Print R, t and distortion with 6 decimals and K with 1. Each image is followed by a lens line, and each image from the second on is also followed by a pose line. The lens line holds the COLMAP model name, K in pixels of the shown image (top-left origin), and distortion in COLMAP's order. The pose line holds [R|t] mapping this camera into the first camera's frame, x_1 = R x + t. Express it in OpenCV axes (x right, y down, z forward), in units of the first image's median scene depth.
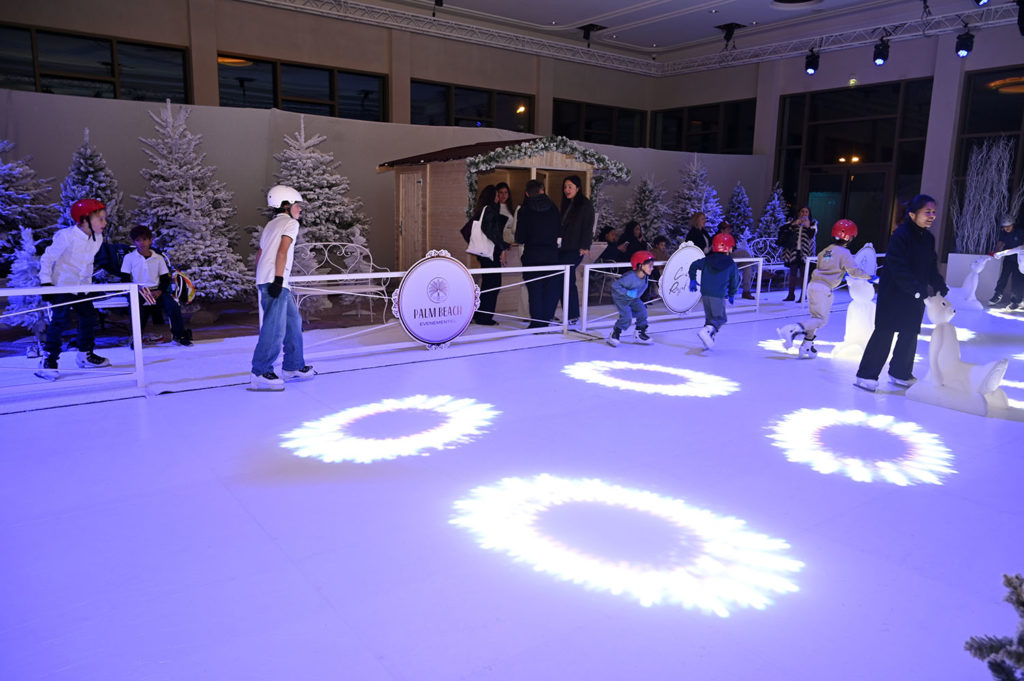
lens RADIAL K [[730.6, 0, 512.0], [0, 730.6, 340.5], [0, 0, 1]] dist [-0.002466, 0.000647]
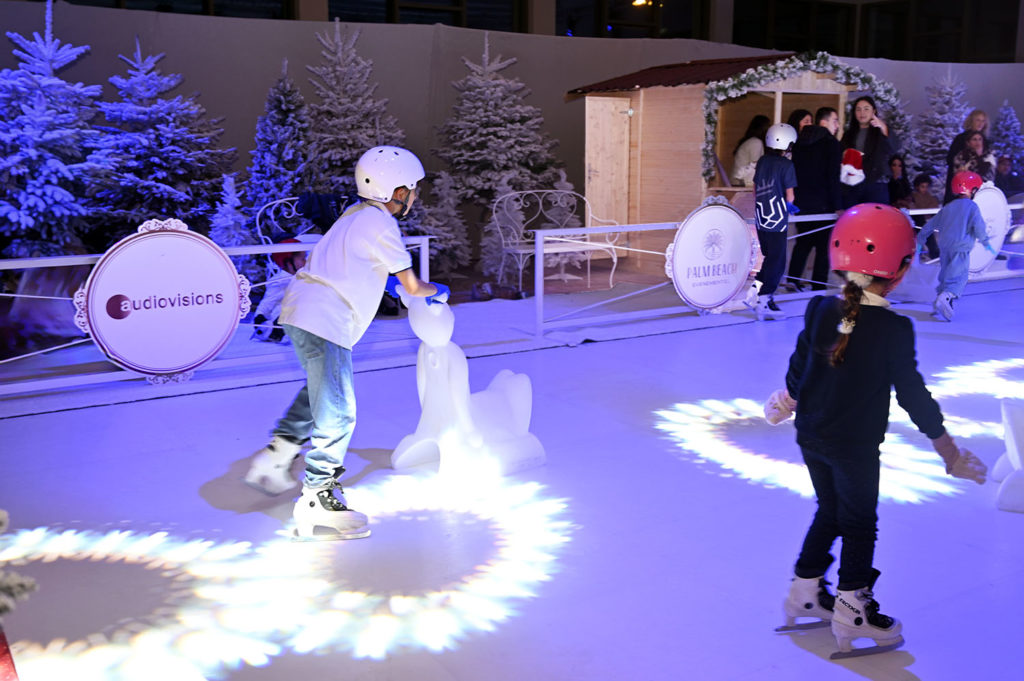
lens RADIAL K [[1057.1, 0, 512.0], [0, 1057.1, 340.5], [0, 0, 1]] dist [0.008057, 0.026842]
pose [[0.997723, -0.005036, -0.067261, -0.191682], [0.005498, 0.999962, 0.006693, 0.024127], [0.067225, -0.007048, 0.997713, -0.169938]]
